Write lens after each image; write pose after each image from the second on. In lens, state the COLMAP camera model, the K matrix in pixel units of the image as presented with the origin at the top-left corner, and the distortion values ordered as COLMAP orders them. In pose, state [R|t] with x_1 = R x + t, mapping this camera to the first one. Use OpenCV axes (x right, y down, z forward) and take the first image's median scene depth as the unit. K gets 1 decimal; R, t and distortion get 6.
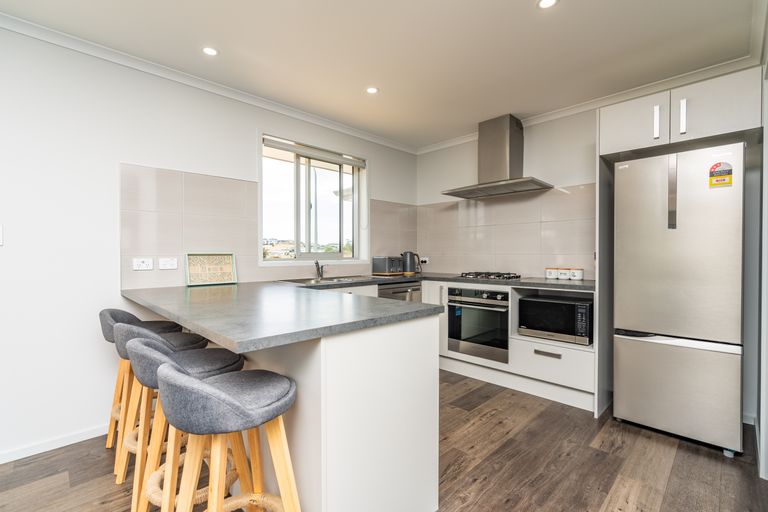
lens RADIAL K [[349.9, 0, 389.3], [0, 349.9, 257.0], [0, 0, 1]] dist [0.004208, 0.000634]
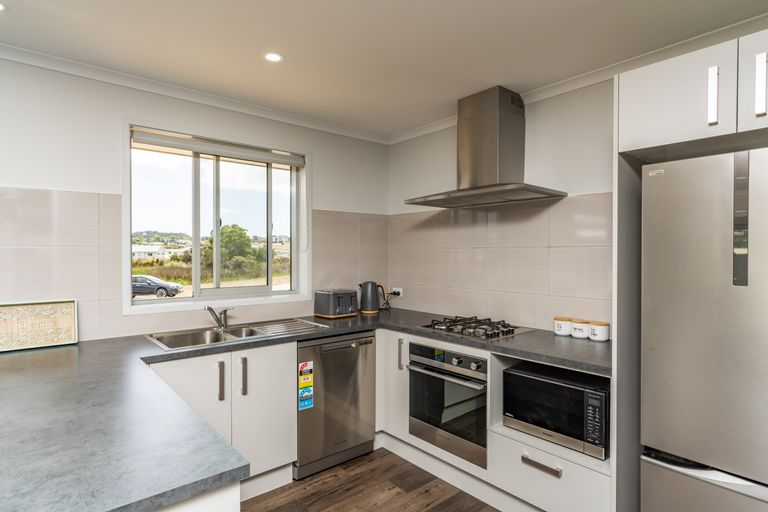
lens RADIAL K [[423.0, 0, 380.5], [0, 423.0, 258.1], [0, 0, 1]] dist [0.017097, -0.001123]
pose [[0.996438, 0.003609, -0.084246, 0.189900], [-0.003879, 0.999988, -0.003038, -0.077813], [0.084234, 0.003354, 0.996440, 0.176737]]
